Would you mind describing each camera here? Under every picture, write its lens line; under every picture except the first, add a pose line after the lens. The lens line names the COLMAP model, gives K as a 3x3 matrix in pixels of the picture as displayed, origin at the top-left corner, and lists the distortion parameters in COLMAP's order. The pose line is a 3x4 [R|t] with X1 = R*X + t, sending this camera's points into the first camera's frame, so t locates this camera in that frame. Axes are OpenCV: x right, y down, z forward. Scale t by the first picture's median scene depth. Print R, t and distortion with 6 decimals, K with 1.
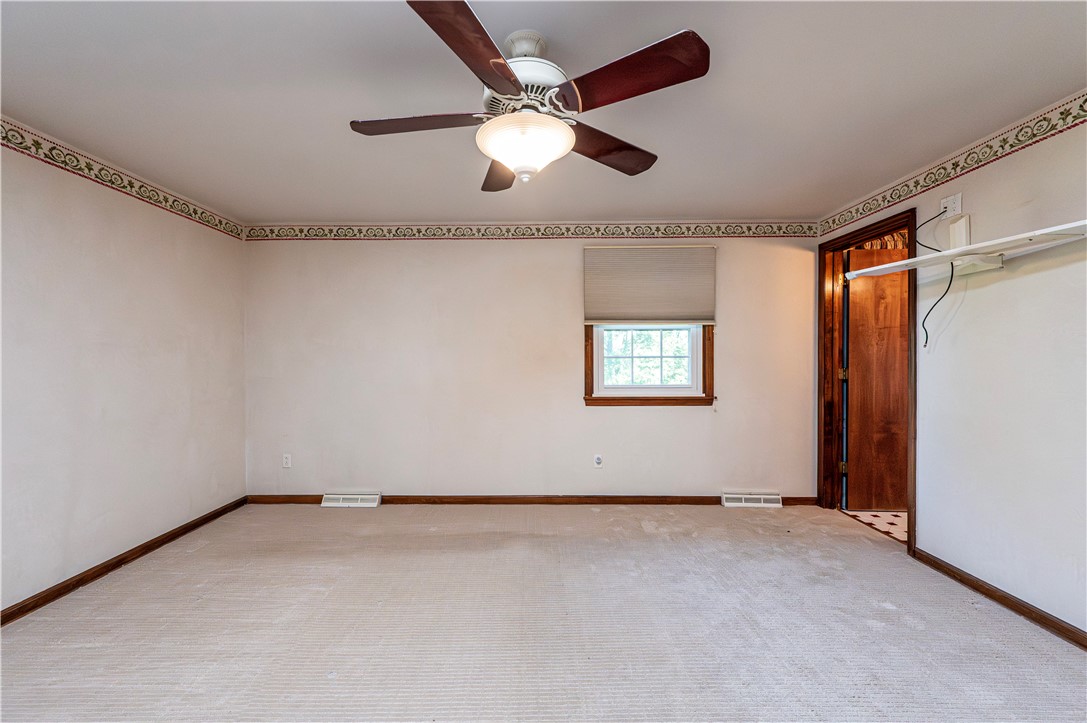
lens RADIAL K [[433.0, 0, 546.9], [0, 433.0, 357.5], [0, 0, 1]] dist [0.000464, -0.000130]
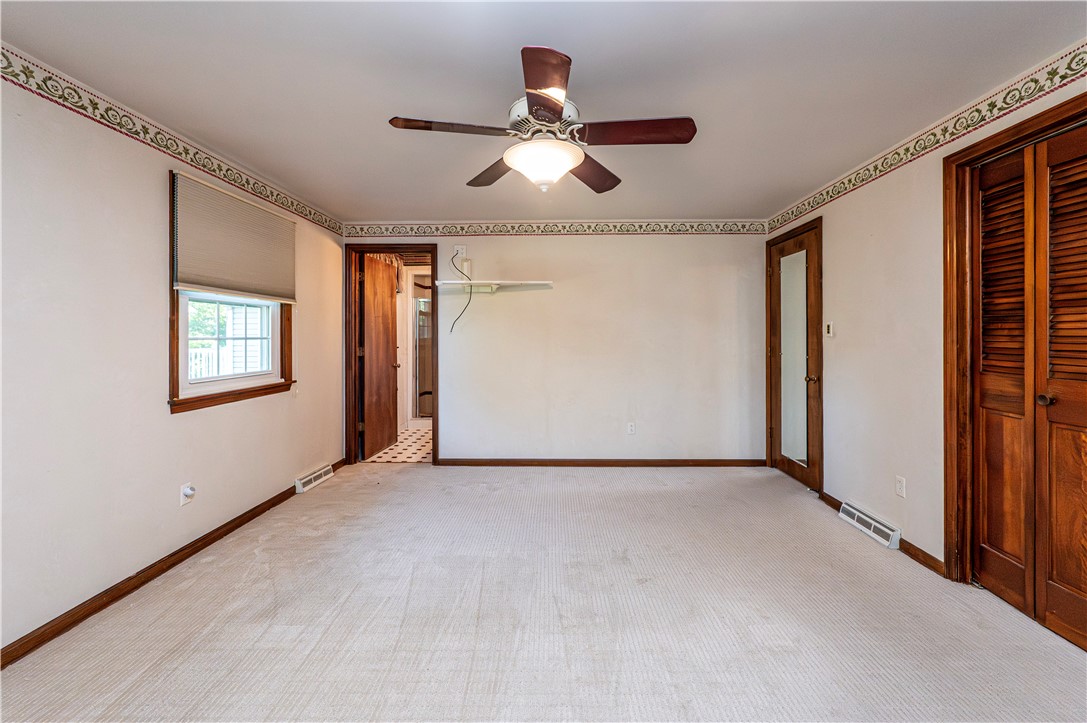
lens RADIAL K [[441.8, 0, 542.7], [0, 441.8, 332.8], [0, 0, 1]] dist [-0.000456, -0.000124]
pose [[0.027217, 0.013181, 0.999543, -0.556829], [0.003760, 0.999905, -0.013288, 0.000959], [-0.999622, 0.004120, 0.027165, 0.425833]]
